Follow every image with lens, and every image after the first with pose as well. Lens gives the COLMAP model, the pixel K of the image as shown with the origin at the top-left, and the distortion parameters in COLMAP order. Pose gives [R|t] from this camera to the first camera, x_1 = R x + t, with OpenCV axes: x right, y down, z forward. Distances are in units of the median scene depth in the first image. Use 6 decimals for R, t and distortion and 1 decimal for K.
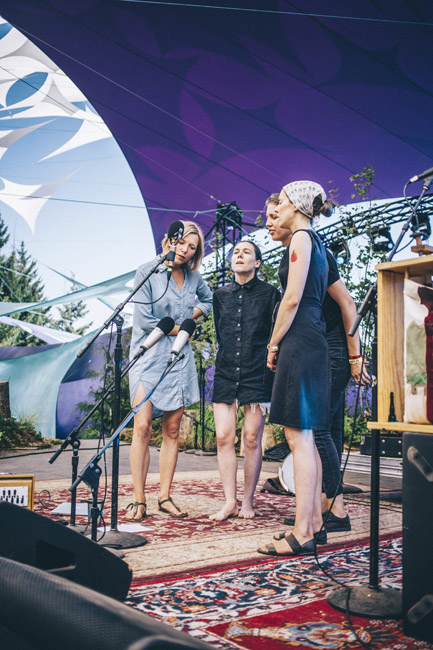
lens RADIAL K [[674.5, 0, 216.5], [0, 674.5, 325.0], [0, 0, 1]] dist [-0.145057, -0.001648]
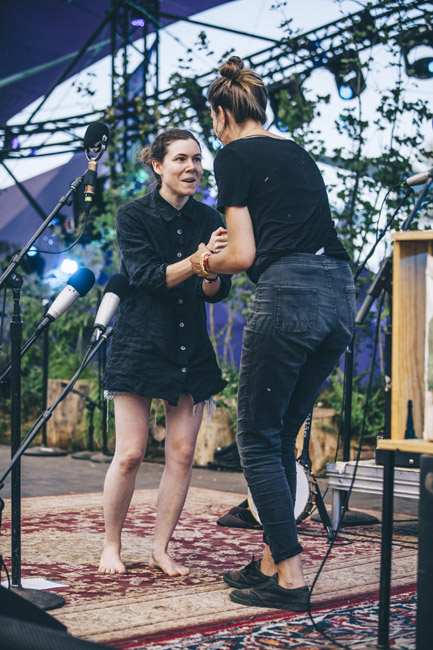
lens RADIAL K [[1485.8, 0, 216.5], [0, 1485.8, 325.0], [0, 0, 1]] dist [-0.442110, -0.602694]
pose [[0.995588, -0.009984, 0.093303, -0.081501], [-0.000843, 0.993332, 0.115282, -0.127600], [-0.093831, -0.114852, 0.988941, -0.454948]]
